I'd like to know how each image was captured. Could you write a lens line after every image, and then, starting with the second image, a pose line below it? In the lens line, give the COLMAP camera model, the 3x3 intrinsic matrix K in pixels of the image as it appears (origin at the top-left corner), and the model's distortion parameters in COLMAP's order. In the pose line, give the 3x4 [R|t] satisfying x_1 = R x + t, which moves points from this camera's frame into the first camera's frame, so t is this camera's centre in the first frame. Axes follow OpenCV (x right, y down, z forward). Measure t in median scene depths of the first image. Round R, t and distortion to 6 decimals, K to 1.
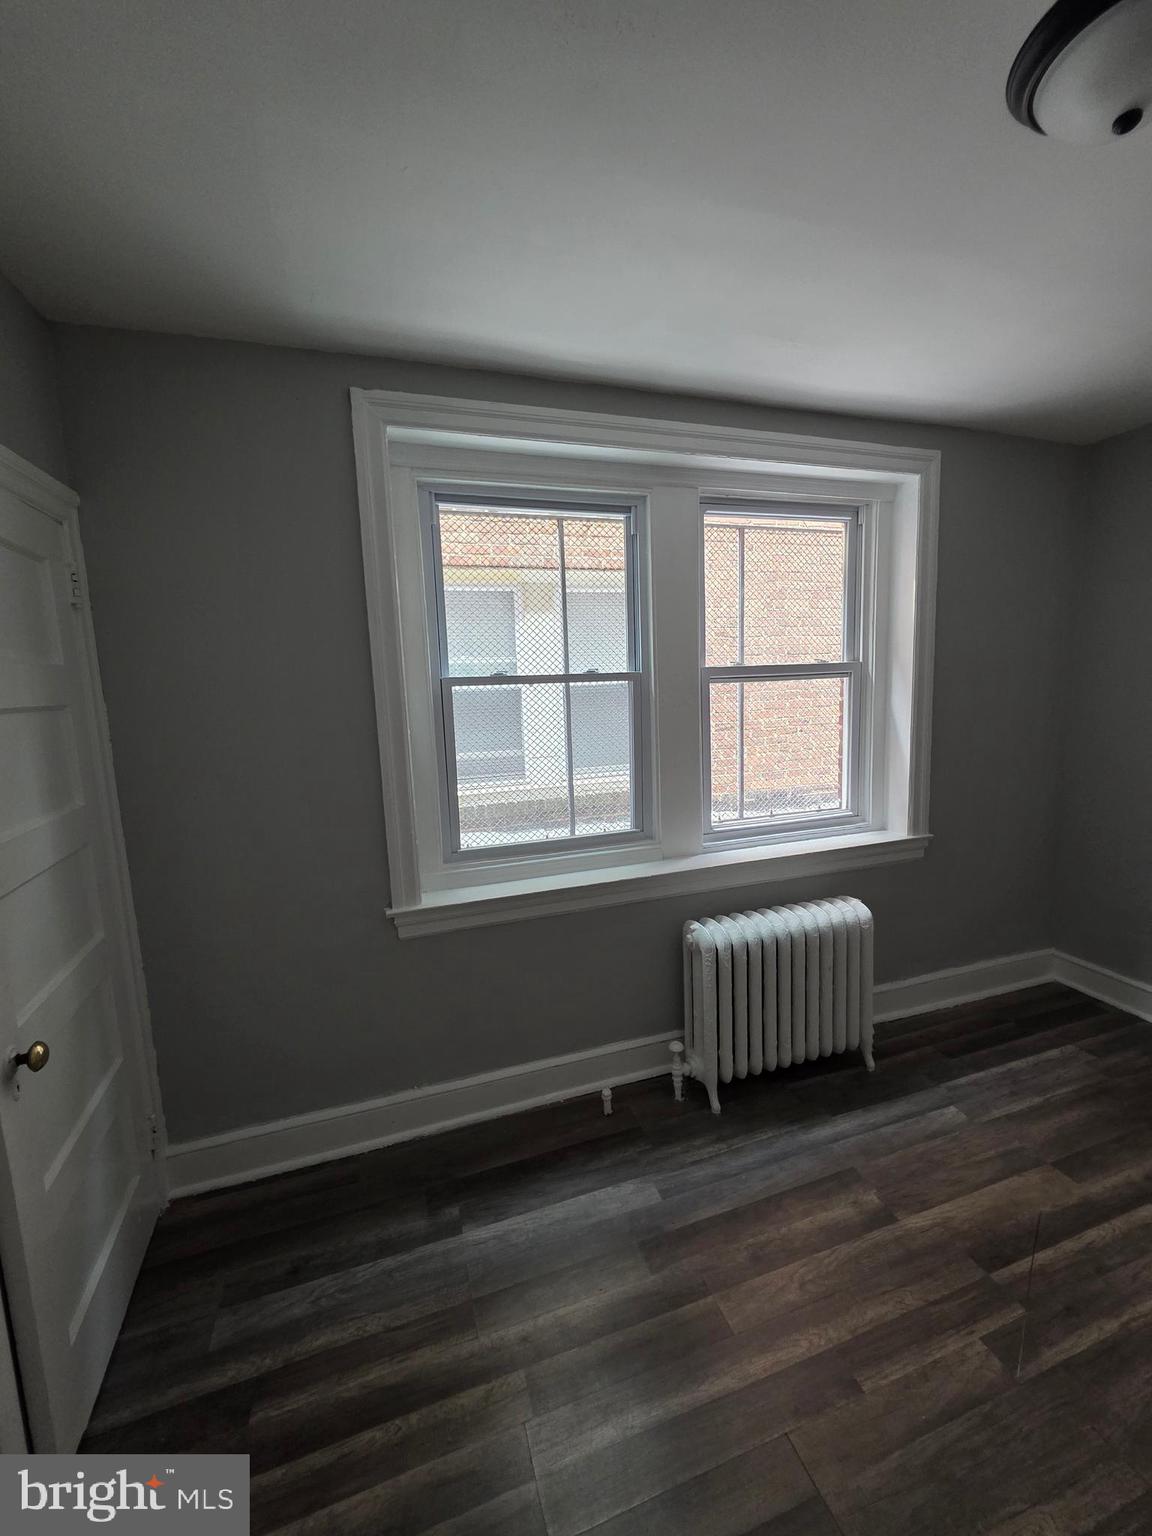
lens RADIAL K [[613.7, 0, 583.6], [0, 613.7, 769.4], [0, 0, 1]] dist [-0.000819, 0.001352]
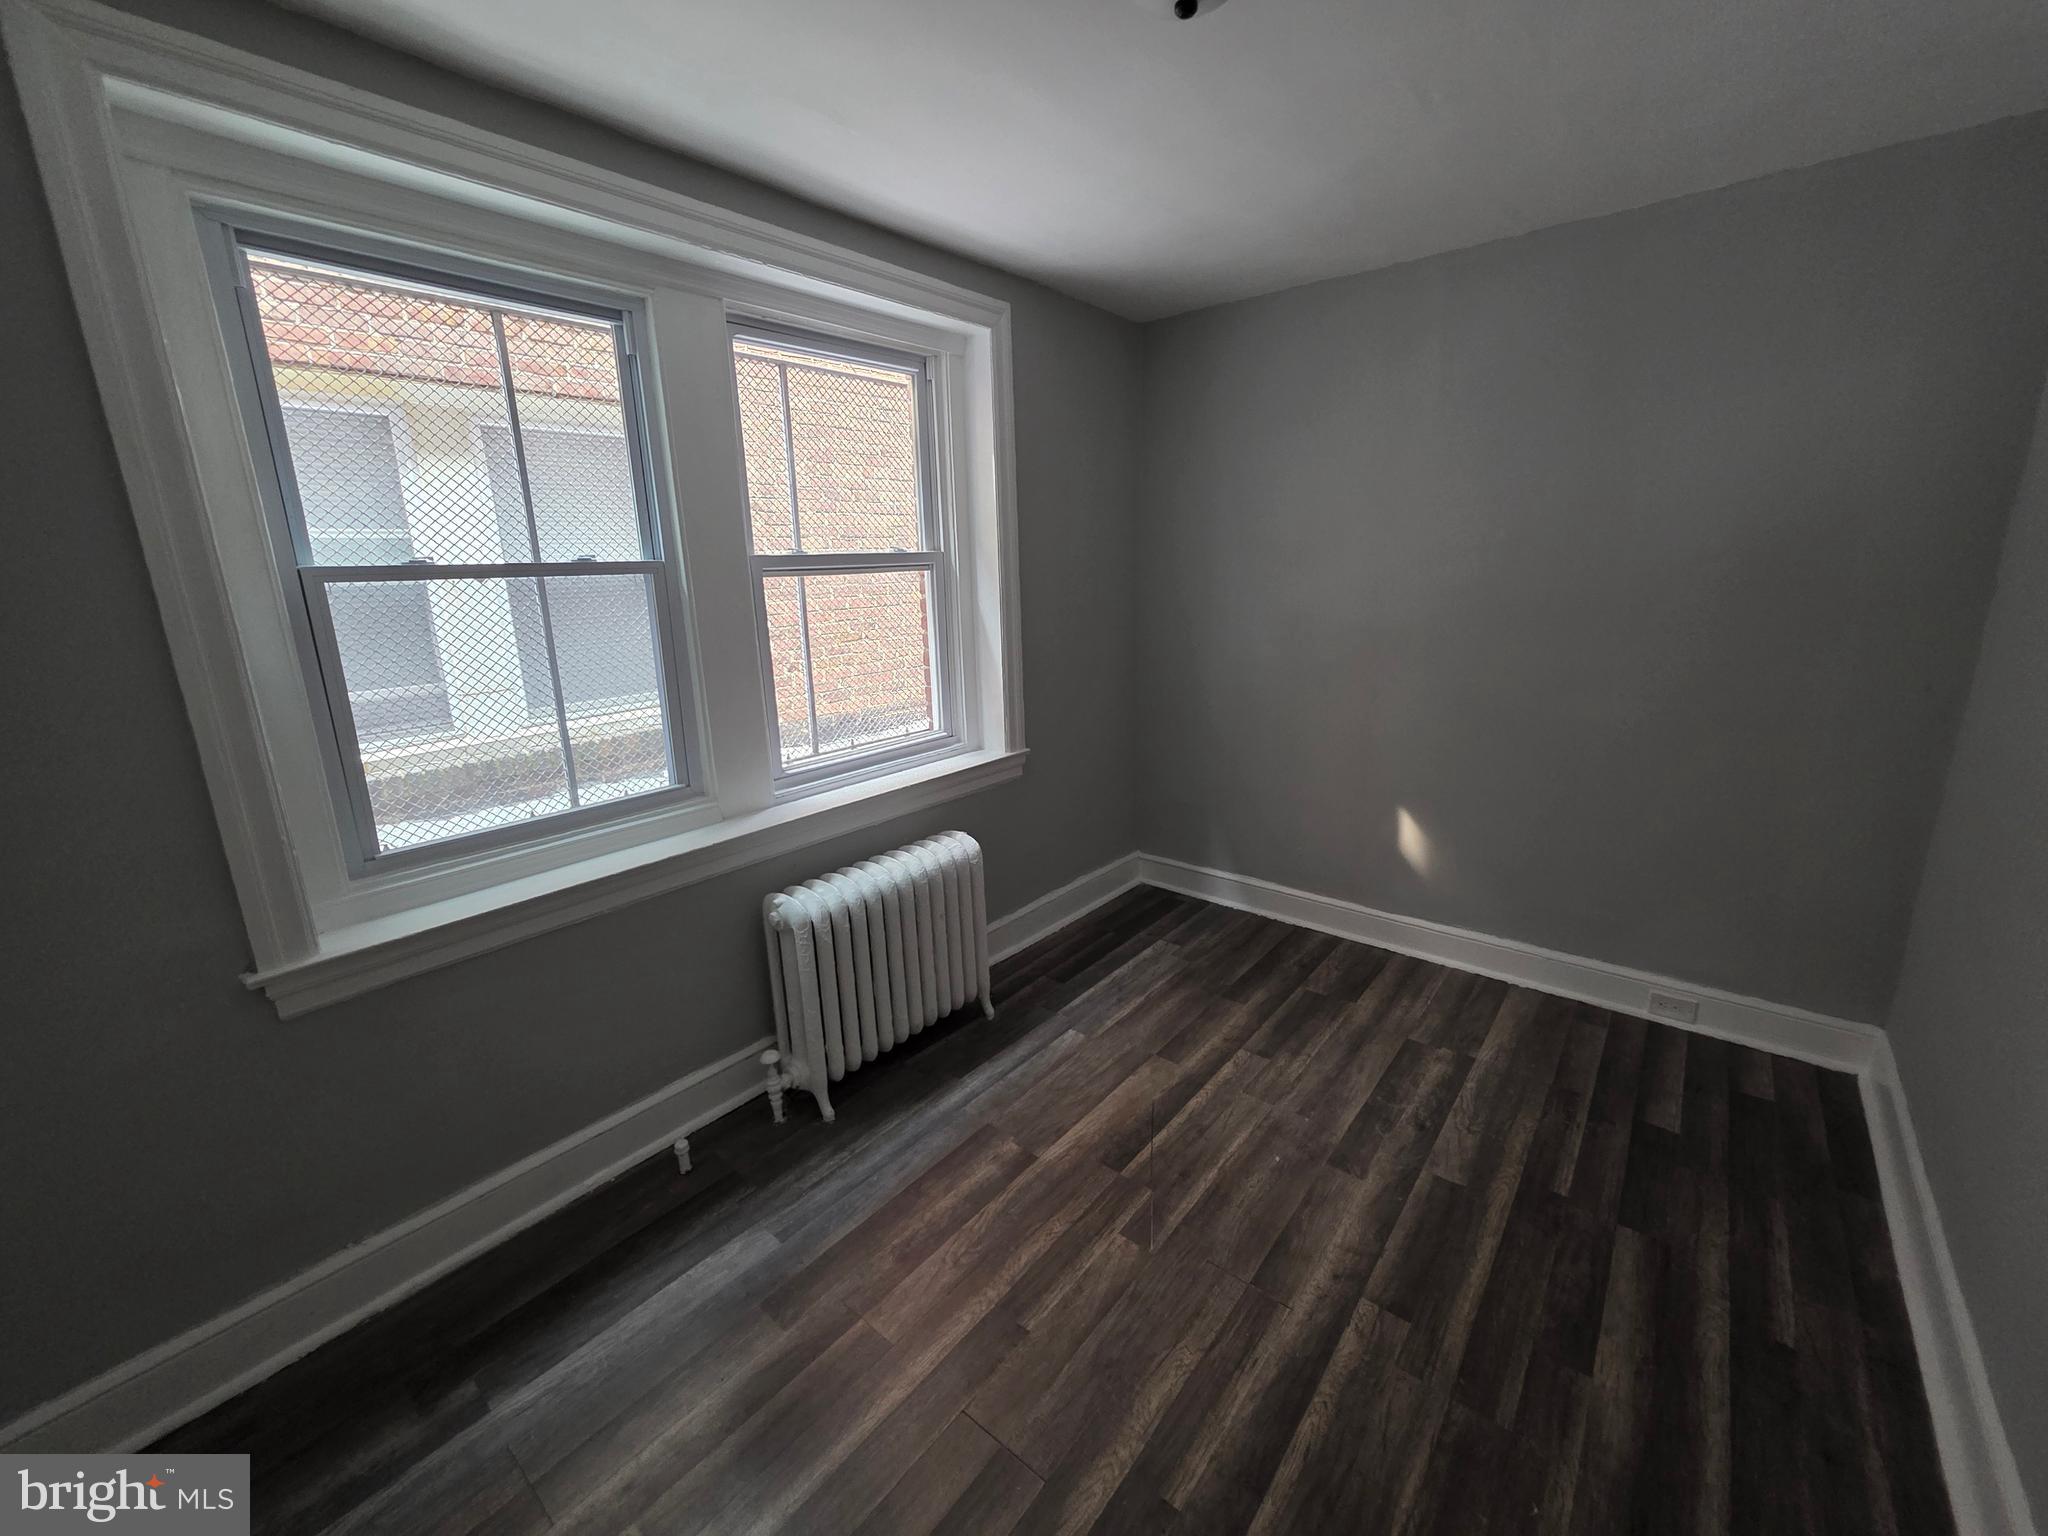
lens RADIAL K [[818.2, 0, 1026.7], [0, 818.2, 758.1], [0, 0, 1]] dist [-0.000819, 0.001352]
pose [[0.850790, -0.110074, 0.513848, -0.063428], [0.066708, 0.992528, 0.102165, -0.003919], [-0.521254, -0.052643, 0.851776, -0.023651]]
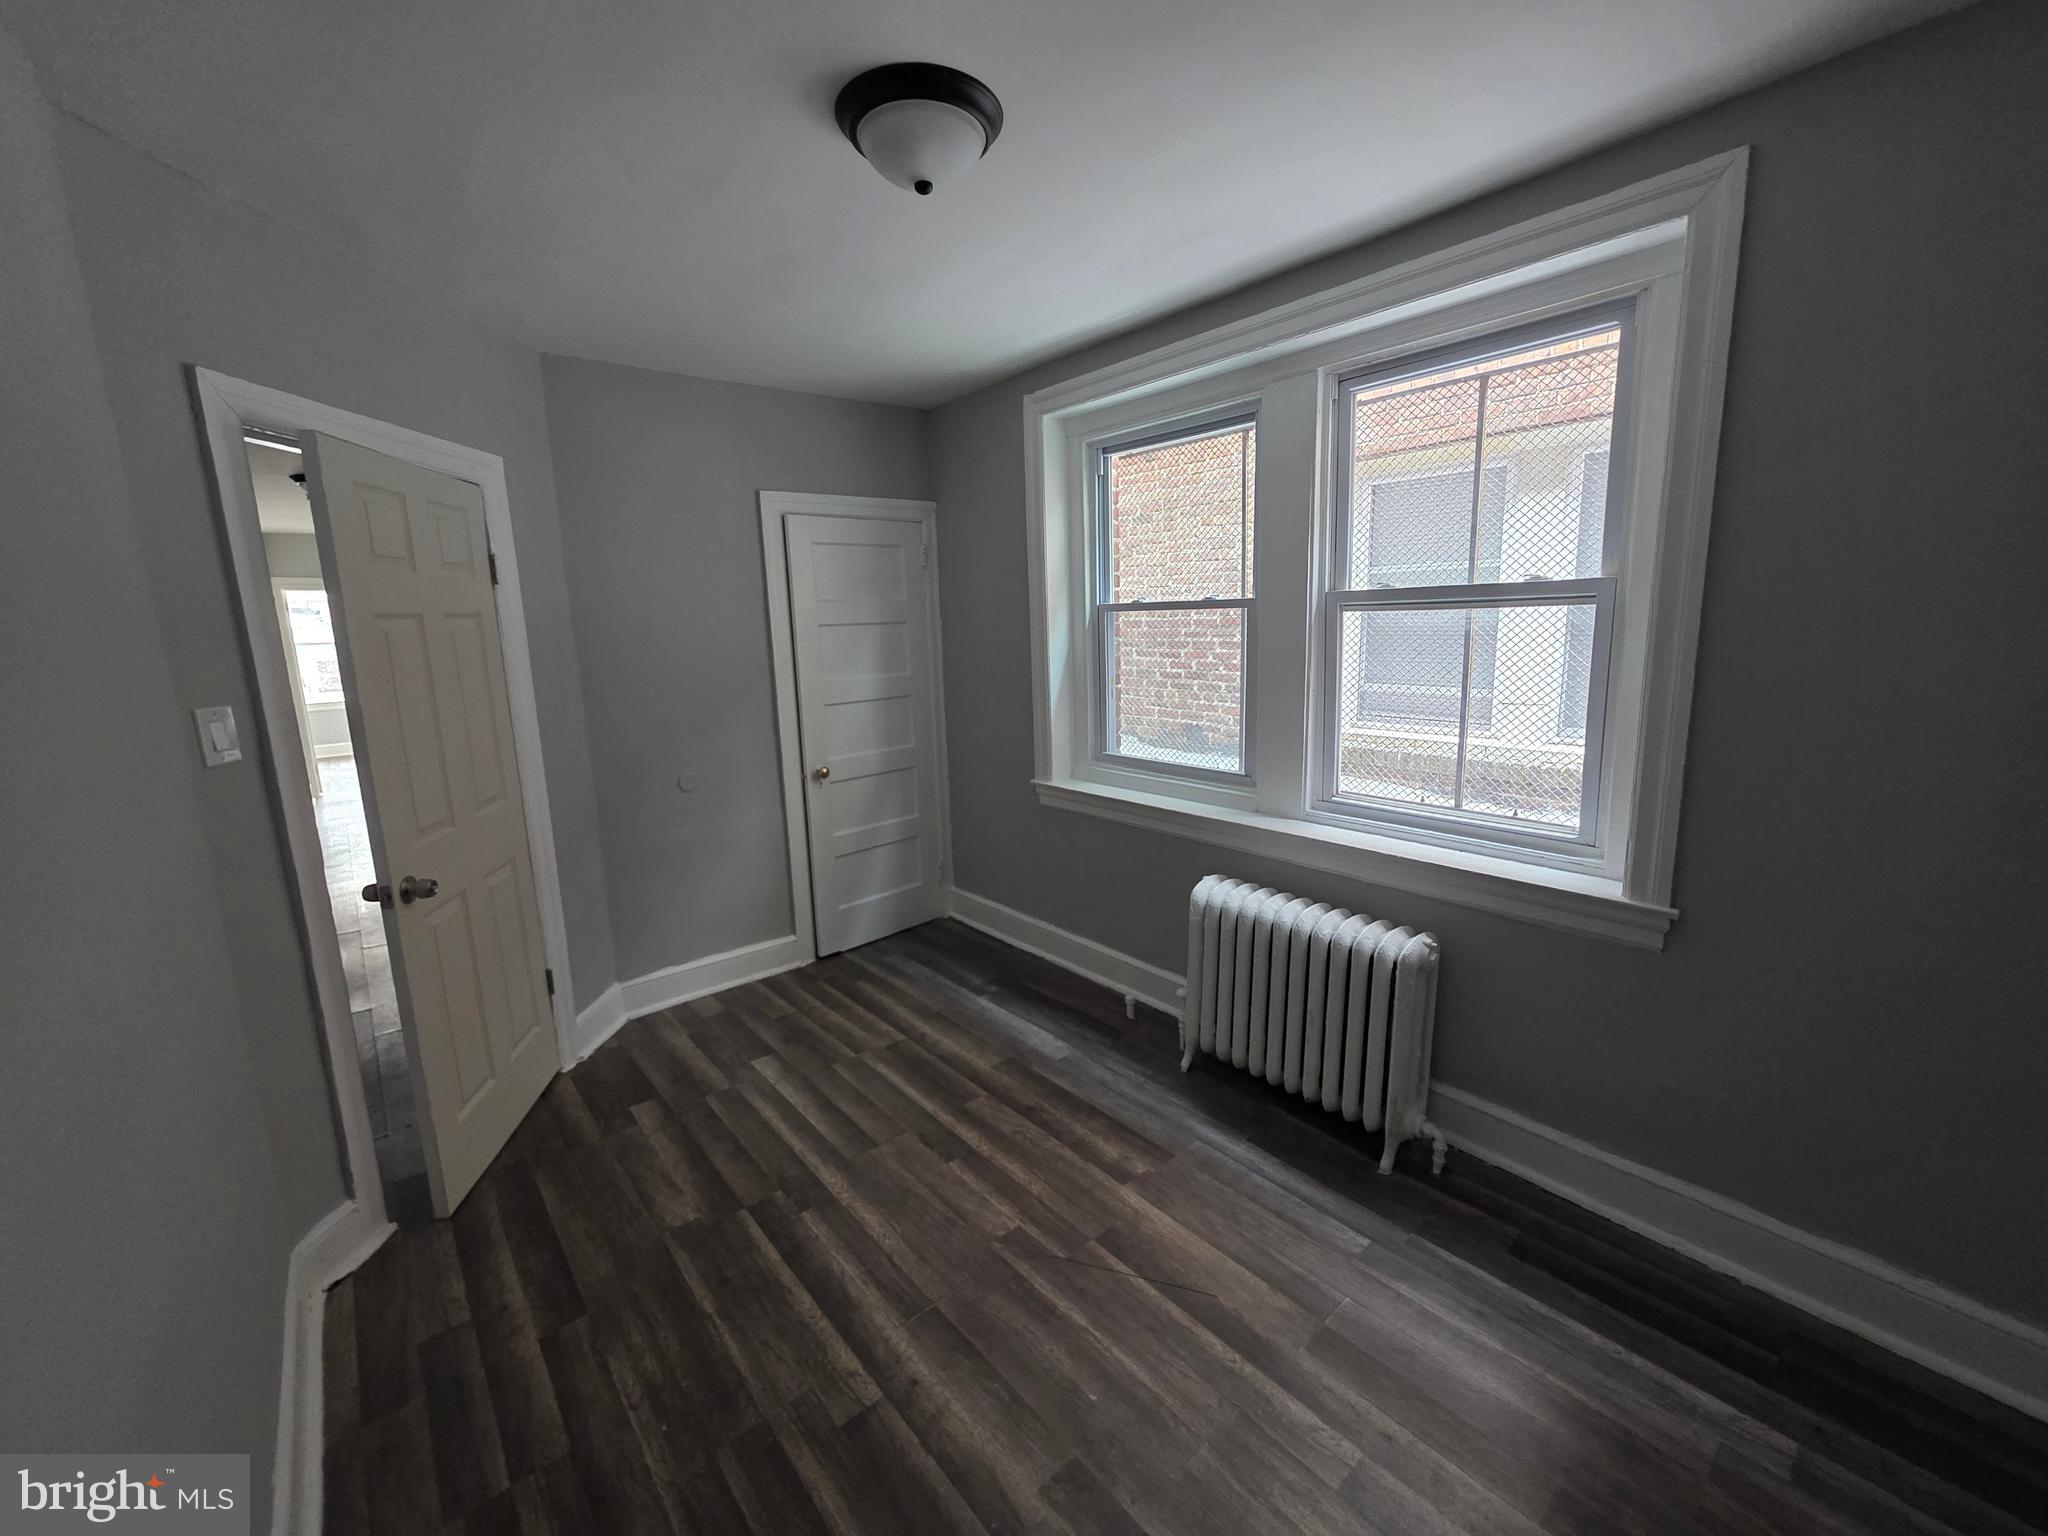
lens RADIAL K [[818.2, 0, 1024.8], [0, 818.2, 758.4], [0, 0, 1]] dist [-0.000819, 0.001352]
pose [[0.372071, 0.185686, -0.909442, 1.192260], [-0.108005, 0.981791, 0.156271, -0.087142], [0.921899, 0.040080, 0.385351, 0.263916]]
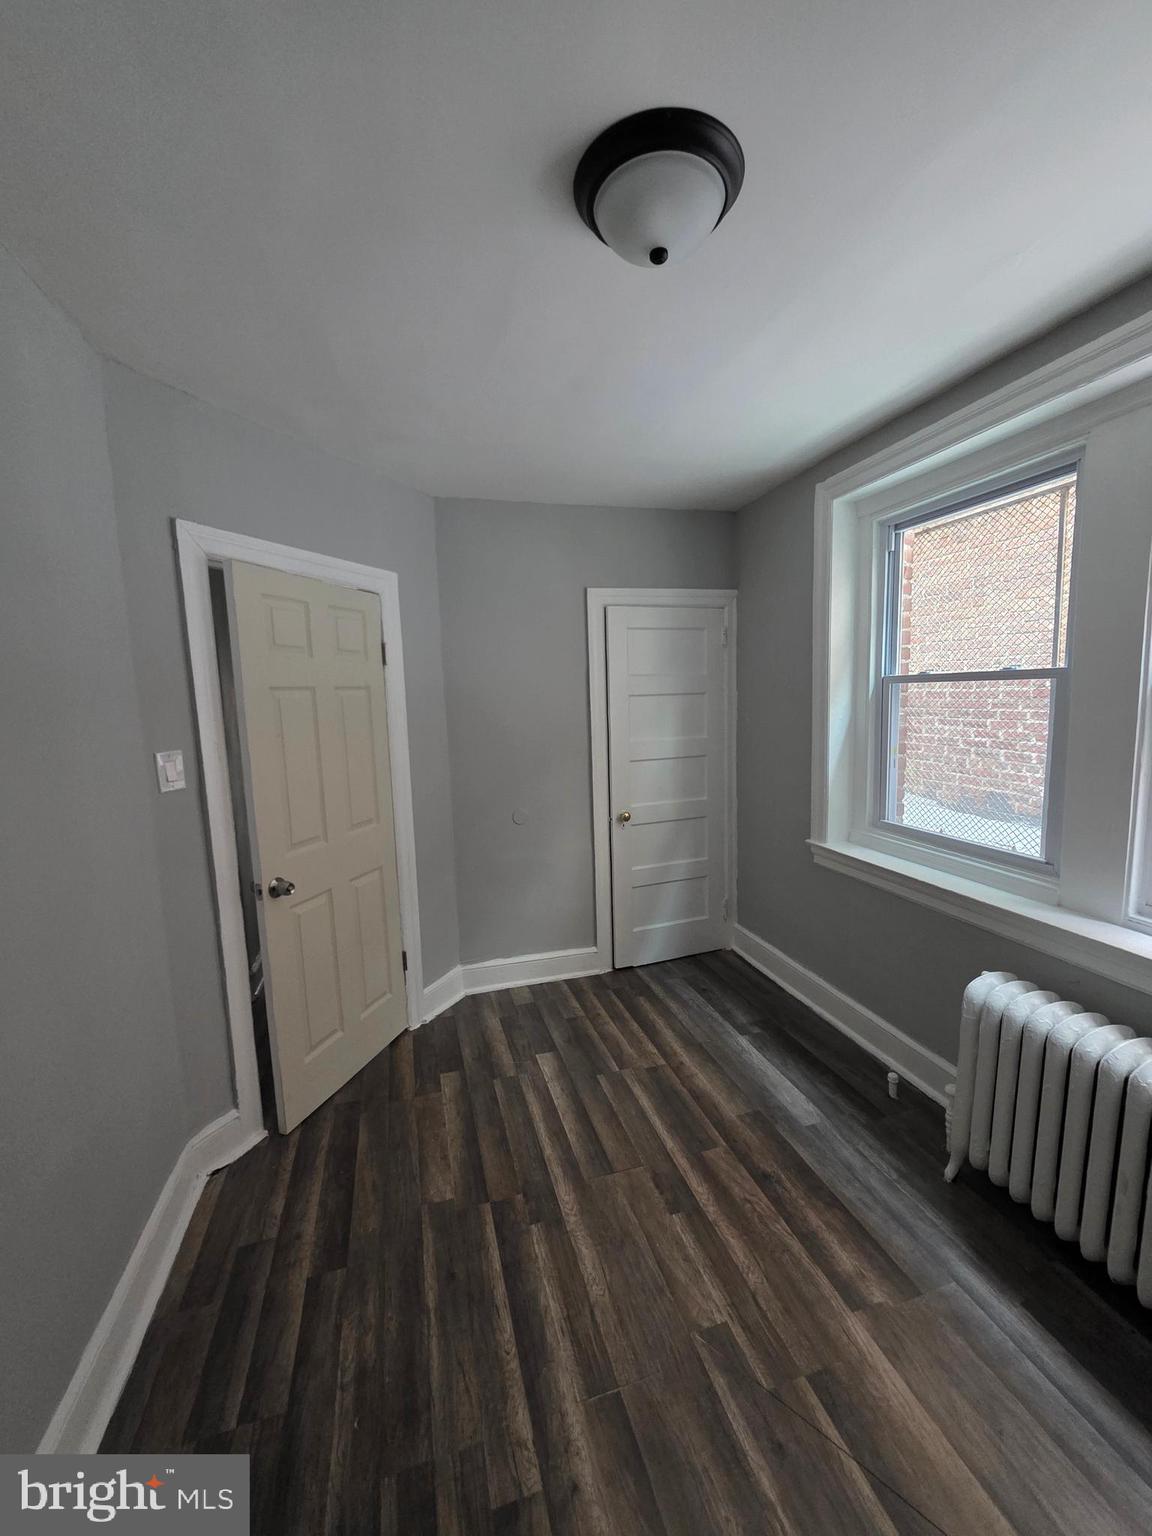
lens RADIAL K [[613.7, 0, 585.2], [0, 613.7, 770.5], [0, 0, 1]] dist [-0.000819, 0.001352]
pose [[-0.027225, 0.160279, -0.986696, 1.003551], [-0.103765, 0.981277, 0.162262, -0.100339], [0.994229, 0.106803, -0.010084, 0.433377]]
